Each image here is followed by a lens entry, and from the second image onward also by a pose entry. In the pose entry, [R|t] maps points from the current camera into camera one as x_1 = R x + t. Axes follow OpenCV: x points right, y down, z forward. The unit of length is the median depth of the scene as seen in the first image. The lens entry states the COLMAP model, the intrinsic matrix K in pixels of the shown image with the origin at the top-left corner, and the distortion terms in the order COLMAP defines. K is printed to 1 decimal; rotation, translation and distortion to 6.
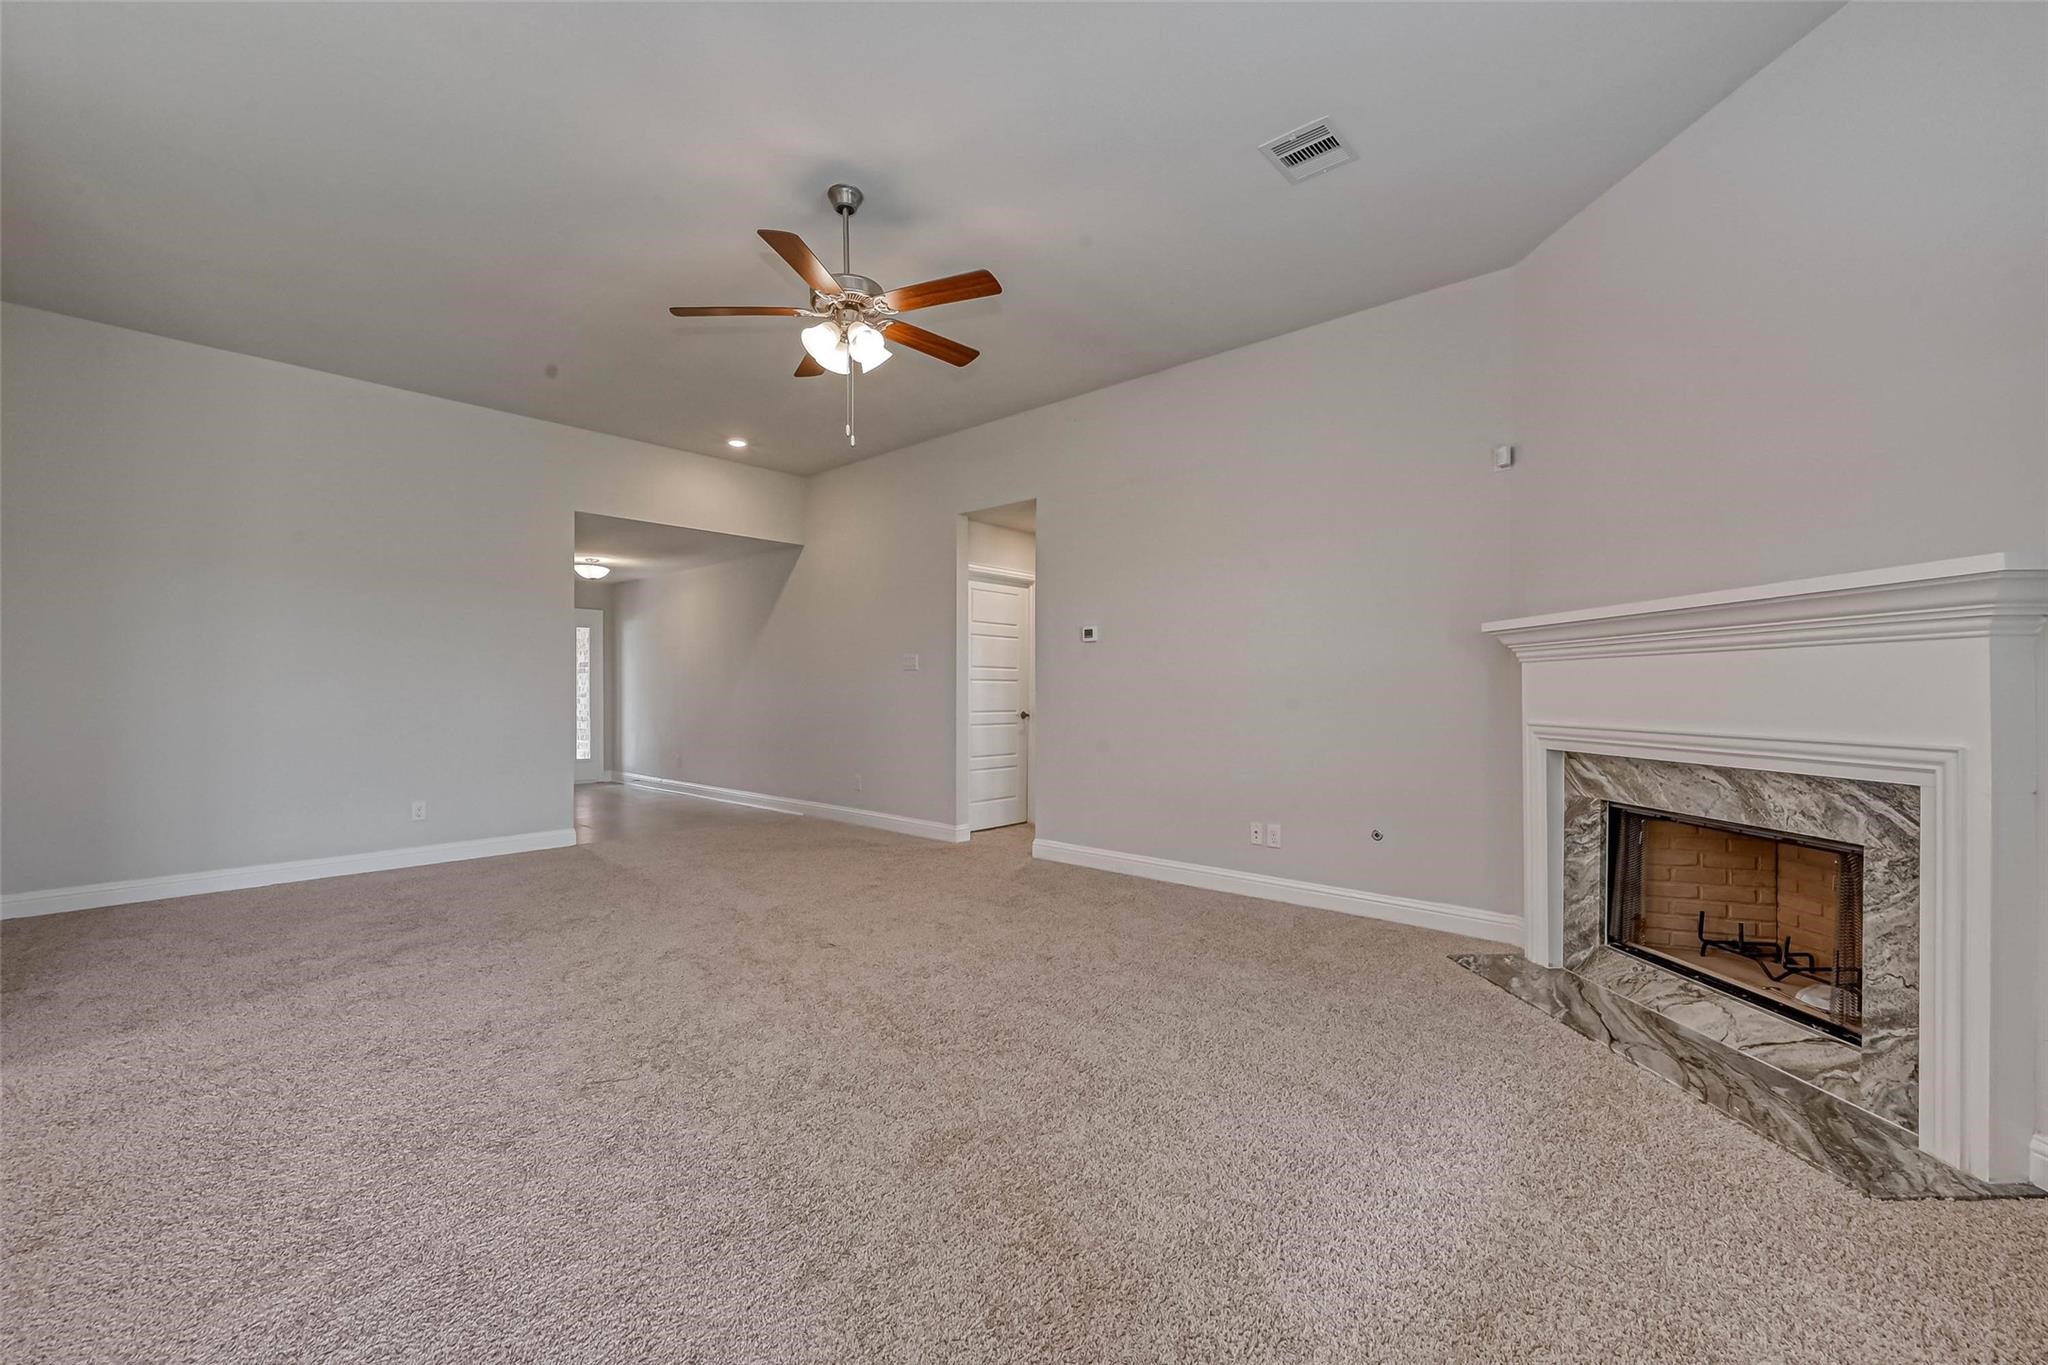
lens RADIAL K [[812.6, 0, 1028.3], [0, 812.6, 690.1], [0, 0, 1]] dist [-0.002409, 0.000017]
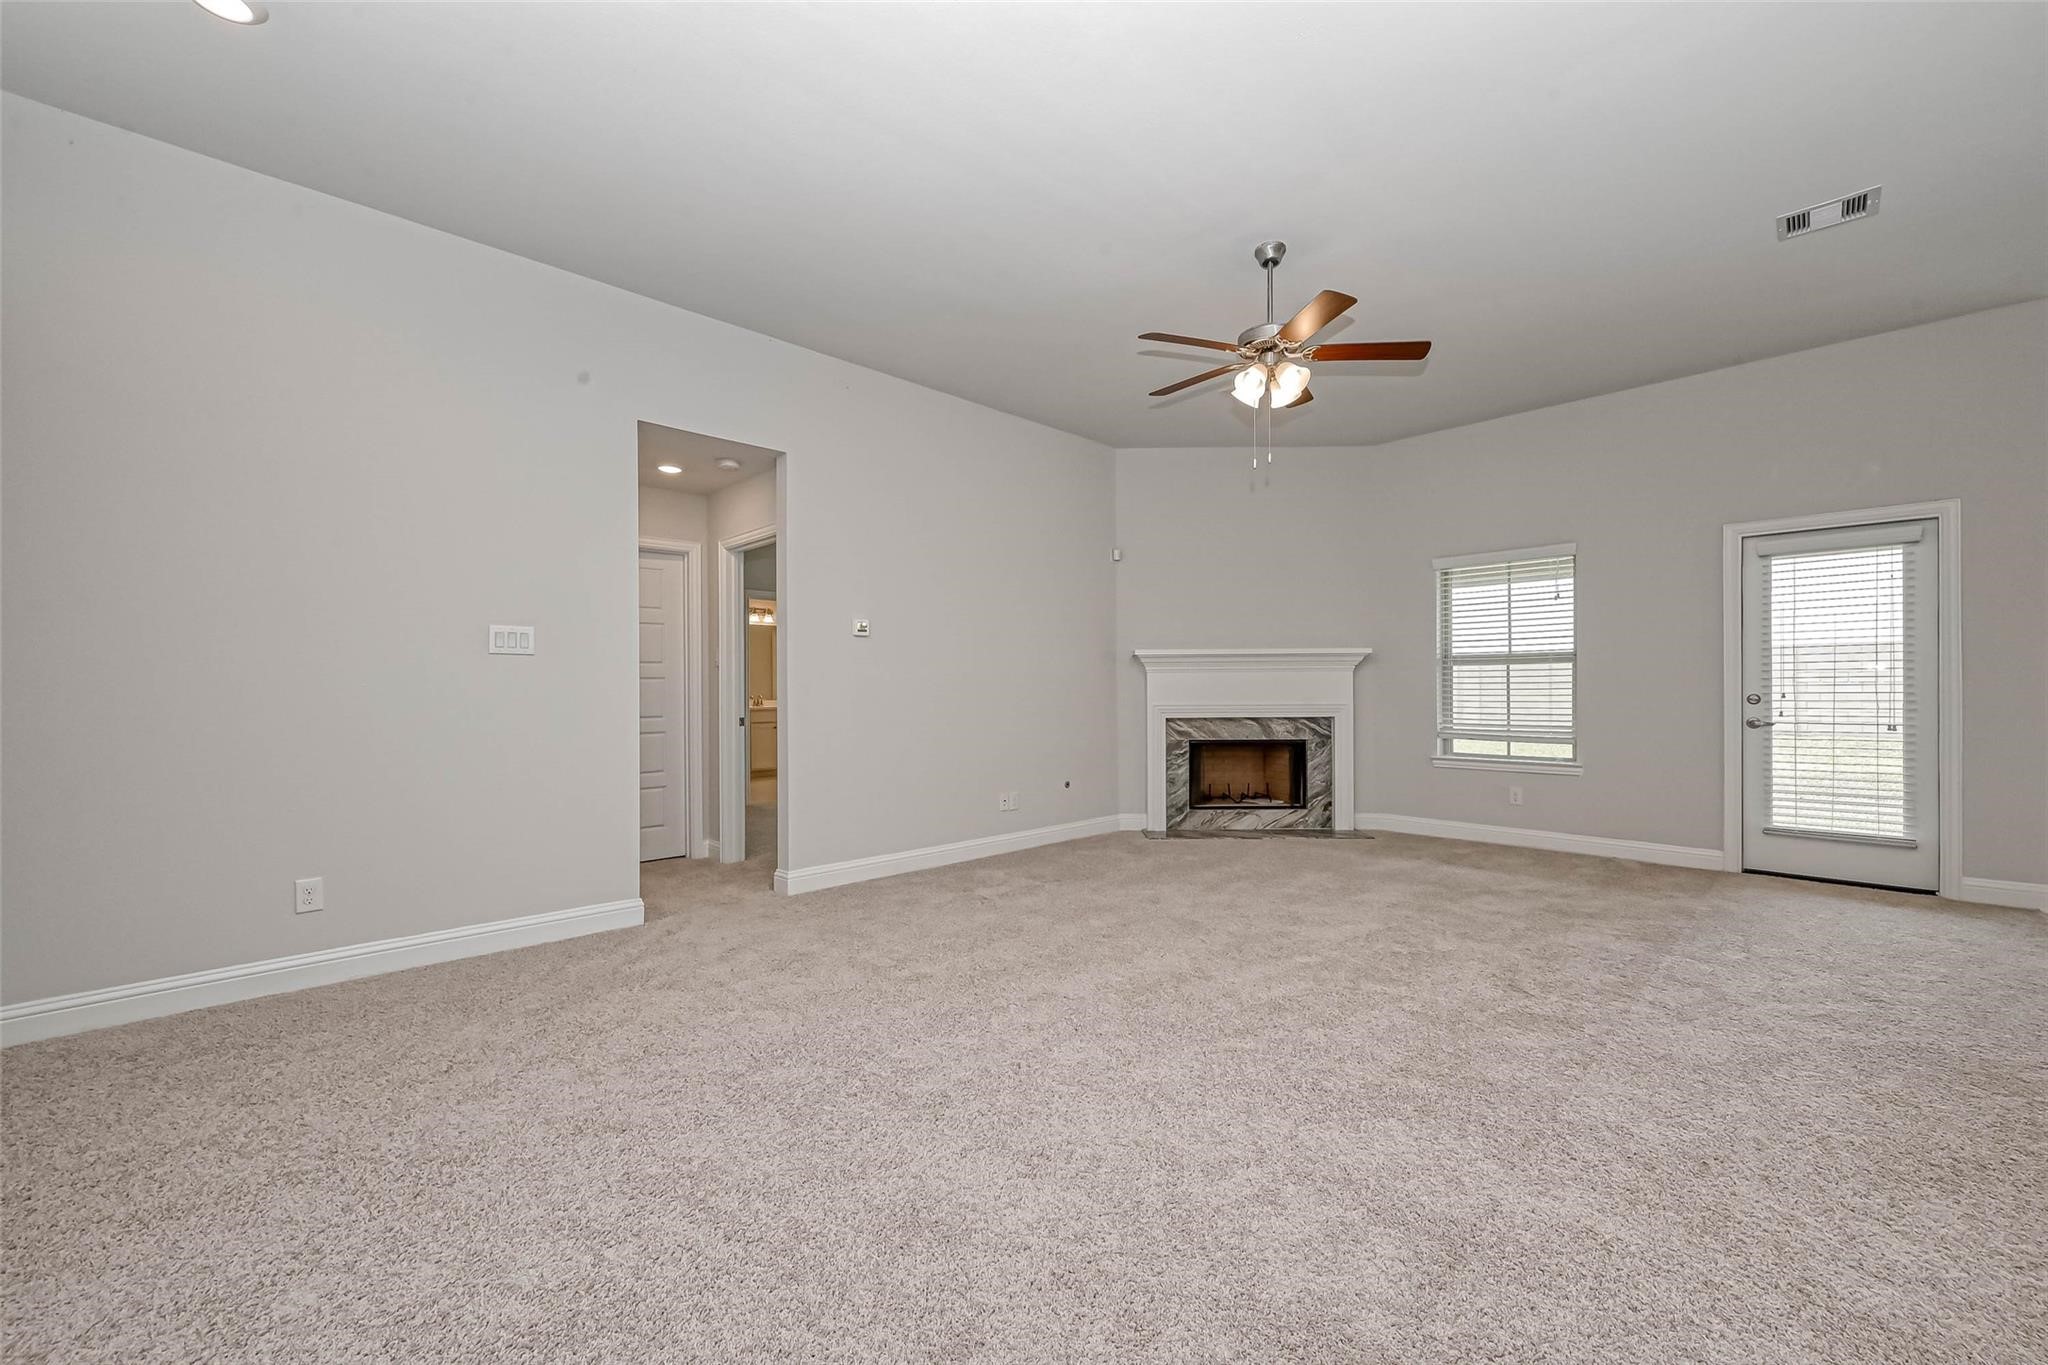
lens RADIAL K [[812.6, 0, 1028.3], [0, 812.6, 690.1], [0, 0, 1]] dist [-0.002409, 0.000017]
pose [[0.080819, -0.005501, 0.996714, -1.451093], [0.003555, 0.999980, 0.005230, -0.004273], [-0.996722, 0.003121, 0.080837, 1.293069]]
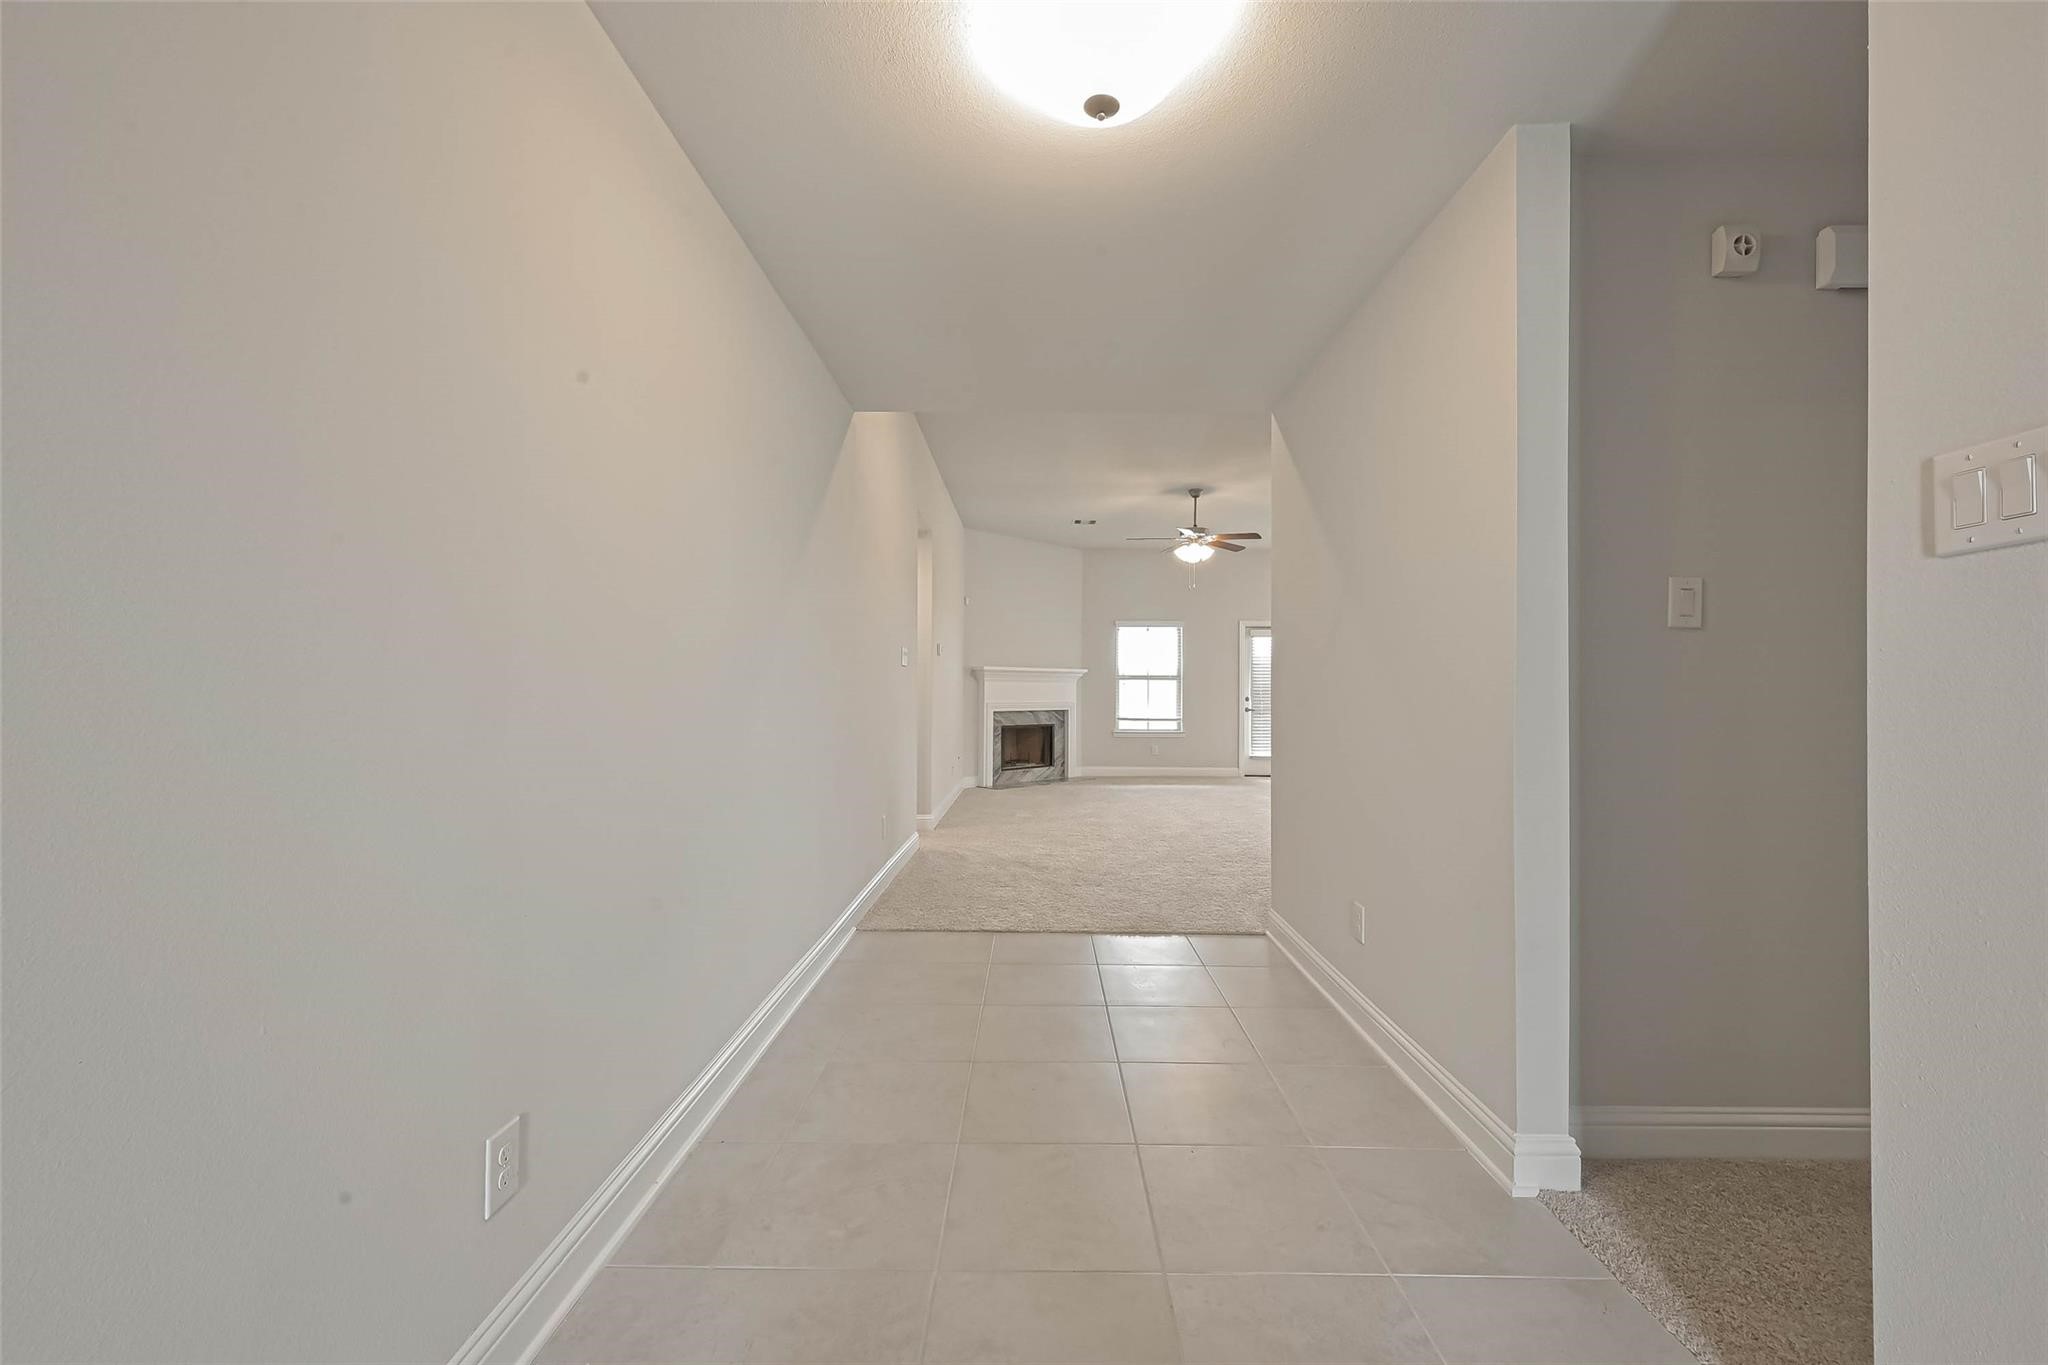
lens RADIAL K [[813.8, 0, 1024.0], [0, 813.8, 682.5], [0, 0, 1]] dist [-0.001794, -0.000007]
pose [[-0.653764, 0.001833, 0.756696, -1.832375], [-0.008096, 0.999923, -0.009417, -0.004810], [-0.756655, -0.012283, -0.653699, 3.141730]]
